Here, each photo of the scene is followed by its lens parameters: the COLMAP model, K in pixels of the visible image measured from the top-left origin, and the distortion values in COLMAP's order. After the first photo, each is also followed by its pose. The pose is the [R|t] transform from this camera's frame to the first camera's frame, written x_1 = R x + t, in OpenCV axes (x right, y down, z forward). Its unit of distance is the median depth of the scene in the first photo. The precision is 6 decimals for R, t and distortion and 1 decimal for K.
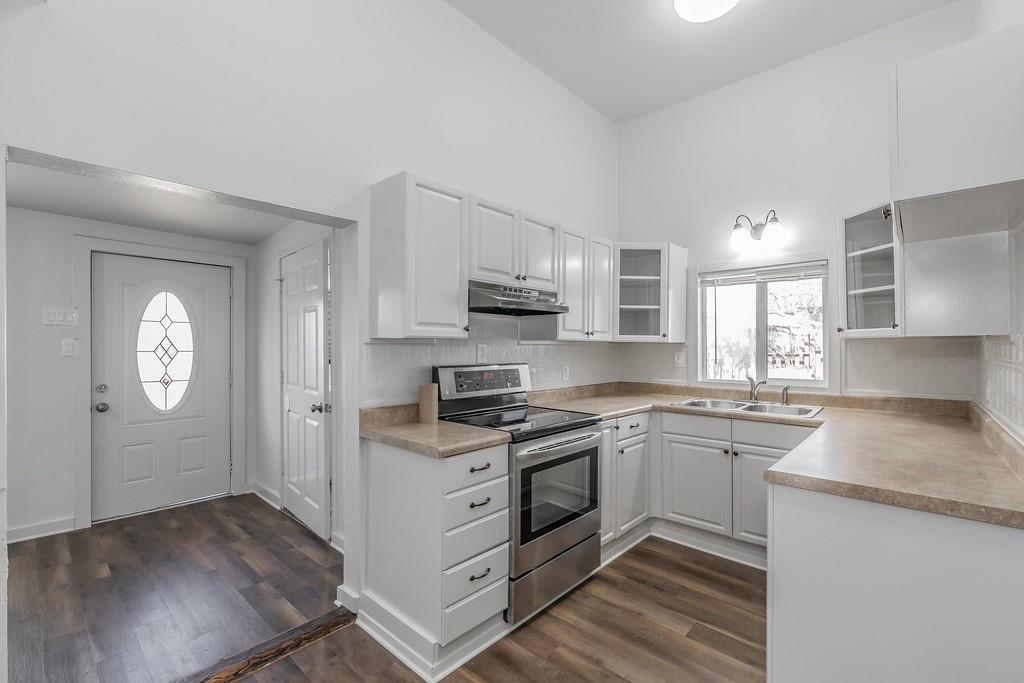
lens RADIAL K [[448.9, 0, 512.0], [0, 448.9, 341.5], [0, 0, 1]] dist [0.004791, 0.000454]
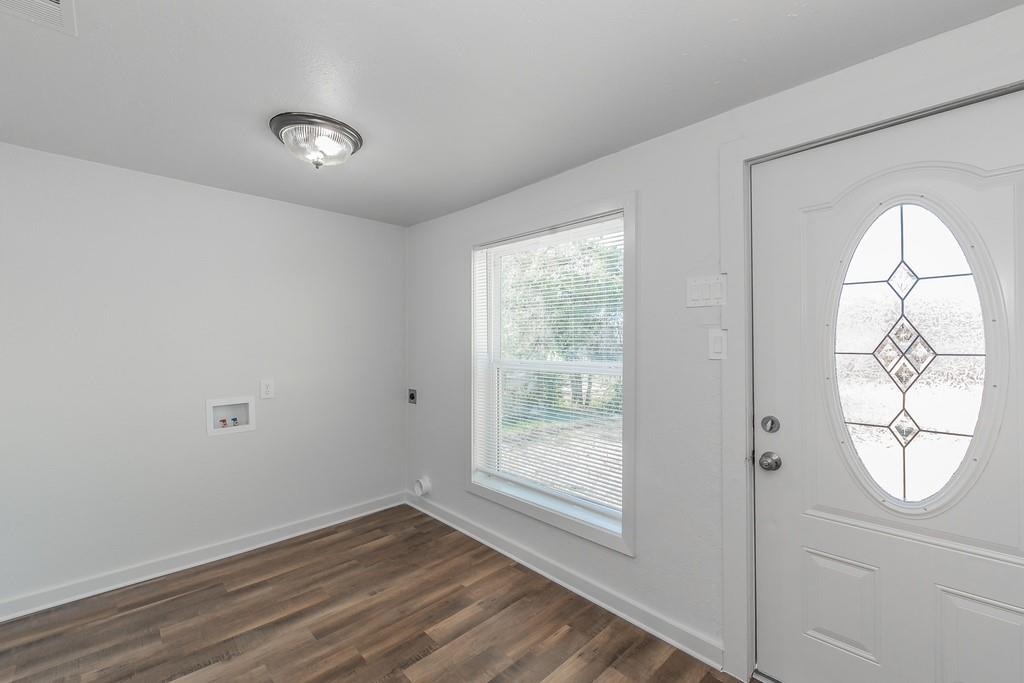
lens RADIAL K [[441.5, 0, 512.0], [0, 441.5, 341.5], [0, 0, 1]] dist [0.001677, 0.000290]
pose [[-0.073831, -0.003501, -0.997265, -0.366912], [0.017613, 0.999833, -0.004814, 0.006855], [0.997115, -0.017920, -0.073757, 0.711247]]
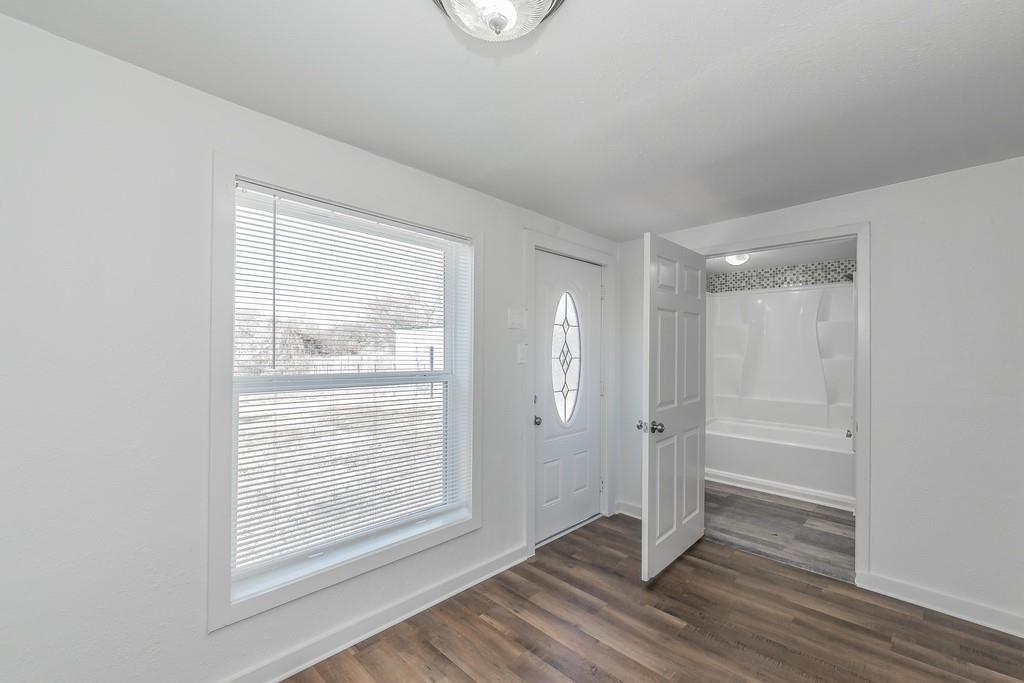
lens RADIAL K [[441.5, 0, 512.0], [0, 441.5, 341.5], [0, 0, 1]] dist [0.001677, 0.000290]
pose [[0.999859, 0.014501, -0.008509, -0.903515], [-0.014517, 0.999893, -0.001830, -0.008481], [0.008481, 0.001954, 0.999962, 0.113565]]
